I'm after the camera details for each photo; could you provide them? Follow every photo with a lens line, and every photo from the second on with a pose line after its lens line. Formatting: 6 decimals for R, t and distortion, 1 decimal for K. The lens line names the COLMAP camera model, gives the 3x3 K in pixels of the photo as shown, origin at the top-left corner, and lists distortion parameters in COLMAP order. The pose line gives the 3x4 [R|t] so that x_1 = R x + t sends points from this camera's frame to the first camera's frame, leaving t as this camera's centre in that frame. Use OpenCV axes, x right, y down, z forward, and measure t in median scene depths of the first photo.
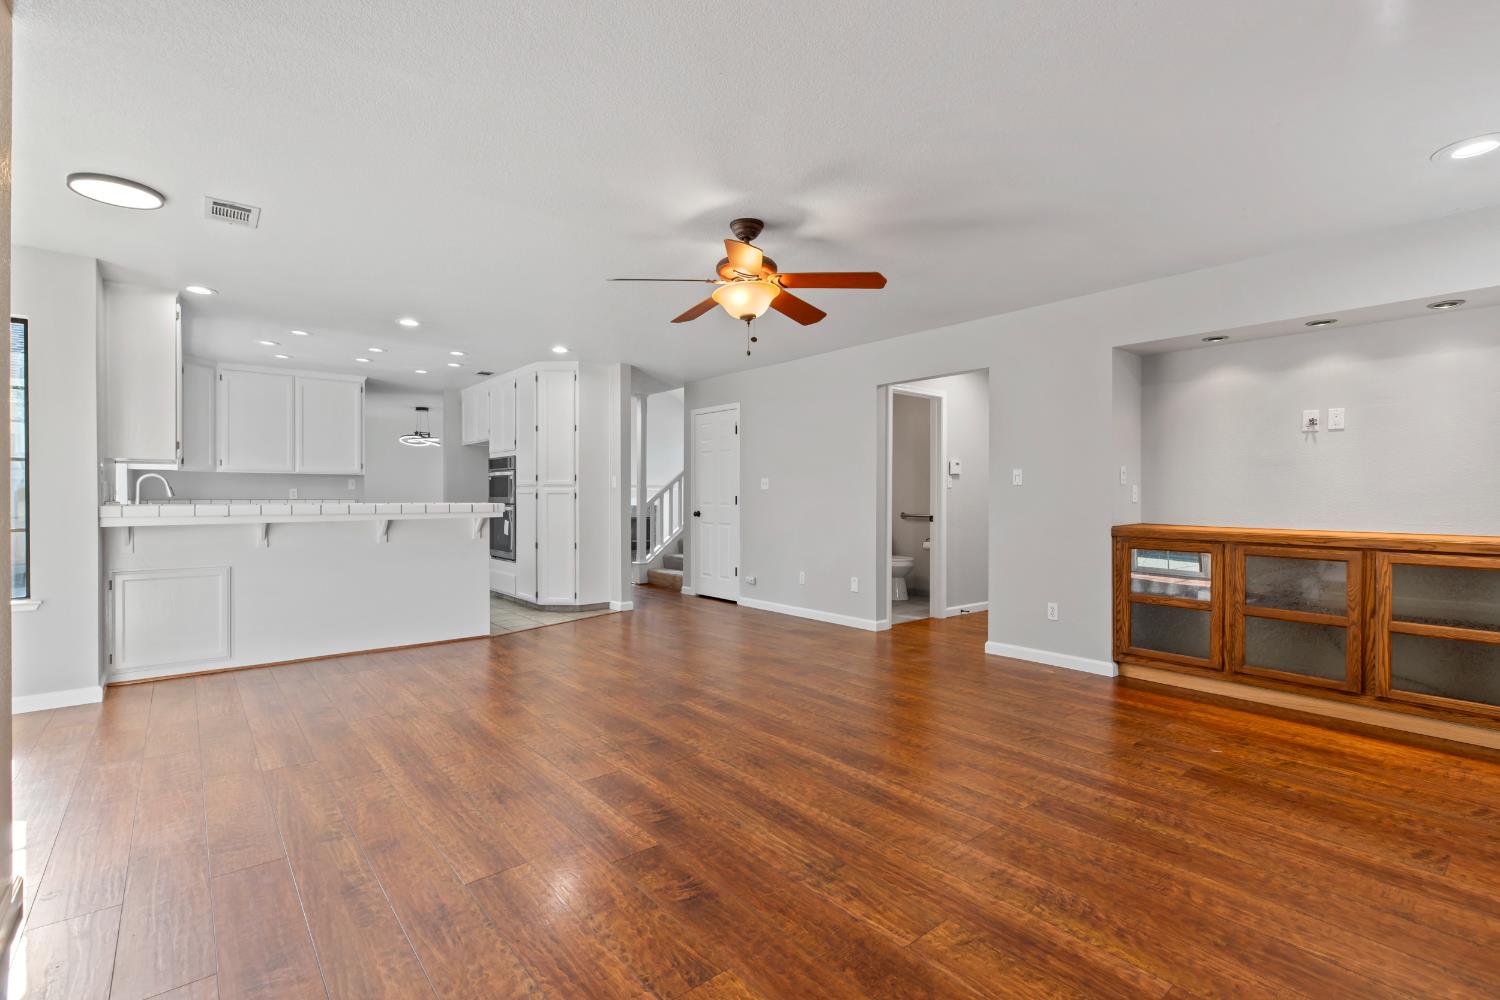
lens RADIAL K [[683.0, 0, 750.0], [0, 683.0, 500.0], [0, 0, 1]] dist [0.003721, -0.000471]
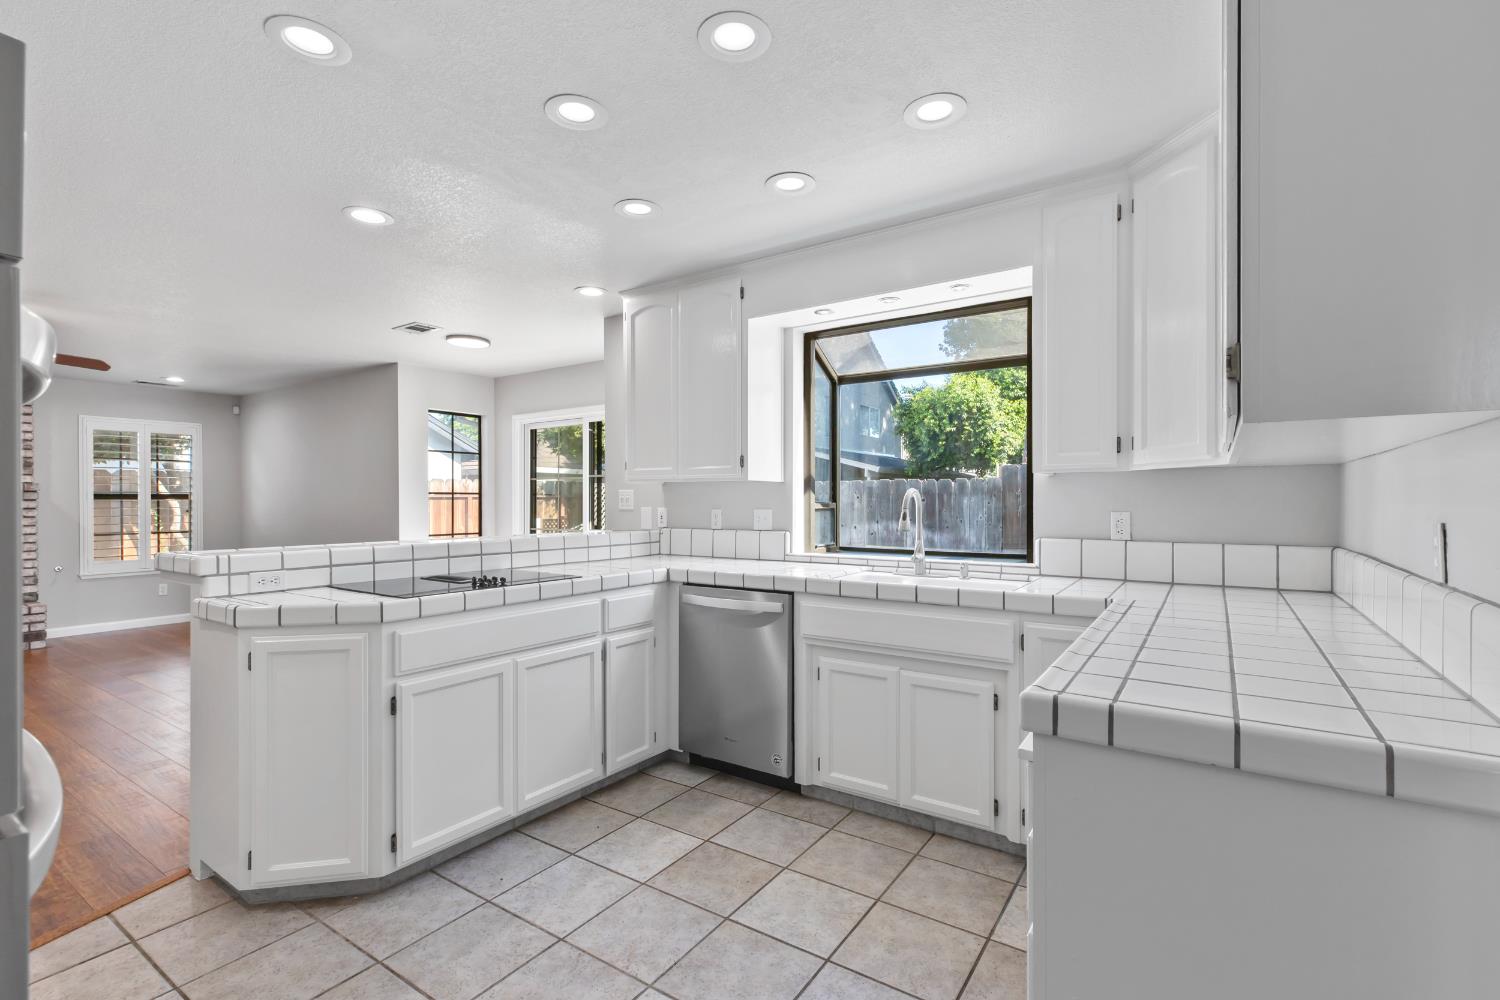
lens RADIAL K [[683.0, 0, 750.0], [0, 683.0, 500.0], [0, 0, 1]] dist [0.003721, -0.000471]
pose [[-0.960187, 0.001430, -0.279356, -0.523479], [0.000521, 0.999994, 0.003326, -0.027834], [0.279359, 0.003048, -0.960182, 1.323175]]
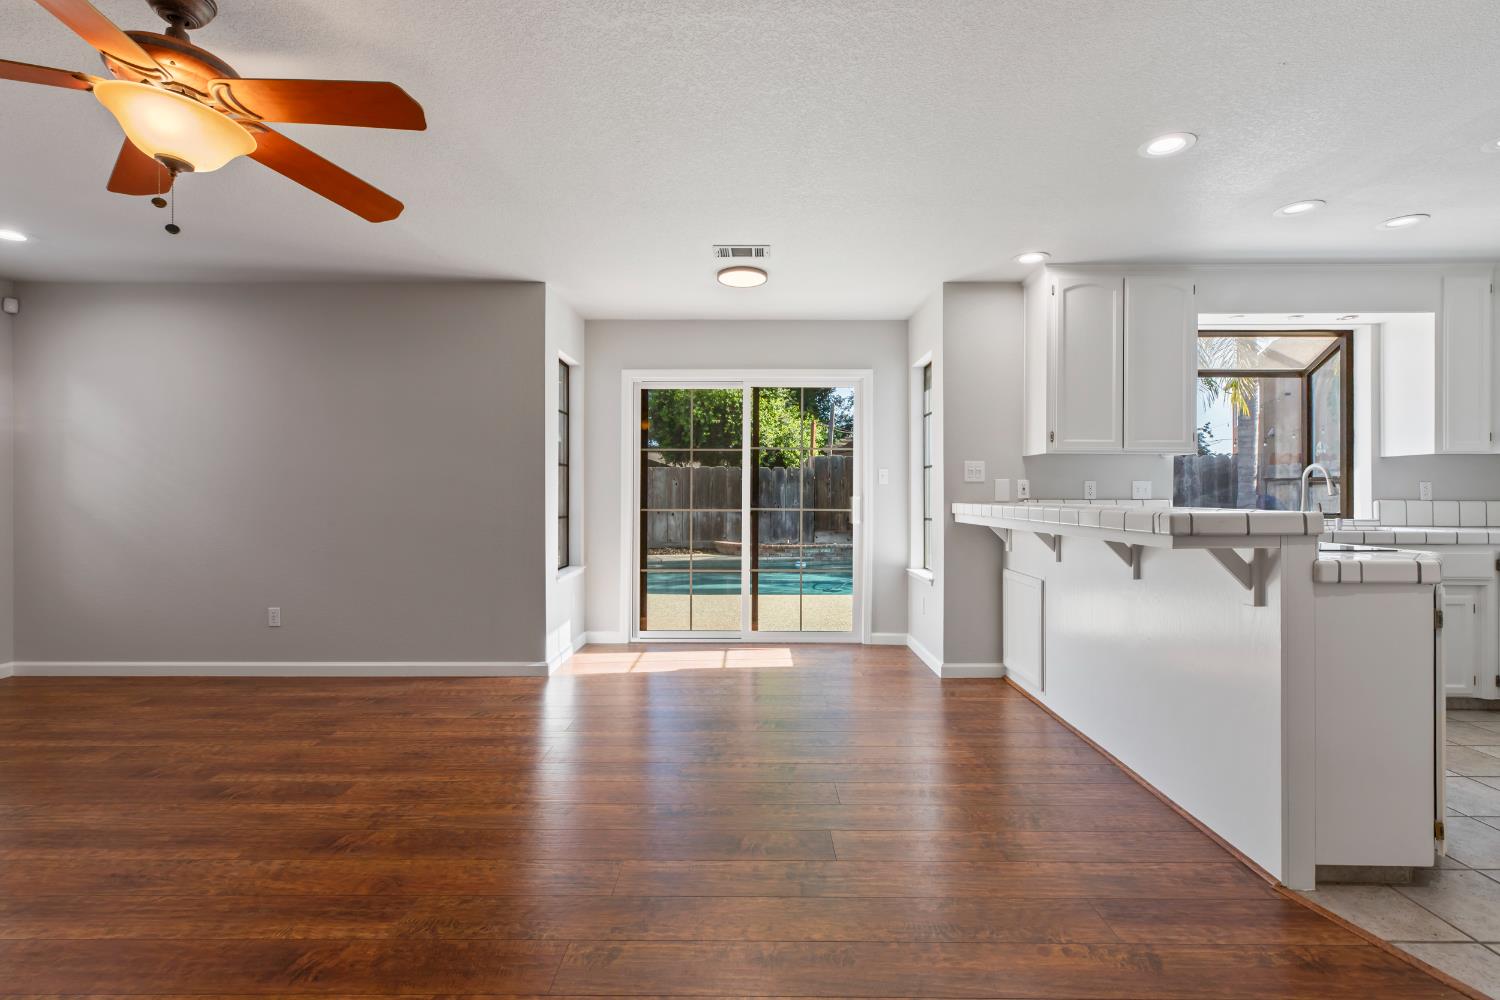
lens RADIAL K [[680.0, 0, 752.4], [0, 680.0, 495.0], [0, 0, 1]] dist [0.003425, -0.000102]
pose [[-0.642282, 0.000226, -0.766468, 0.061098], [-0.006343, 0.999964, 0.005610, -0.005069], [0.766442, 0.008465, -0.642258, 0.893348]]
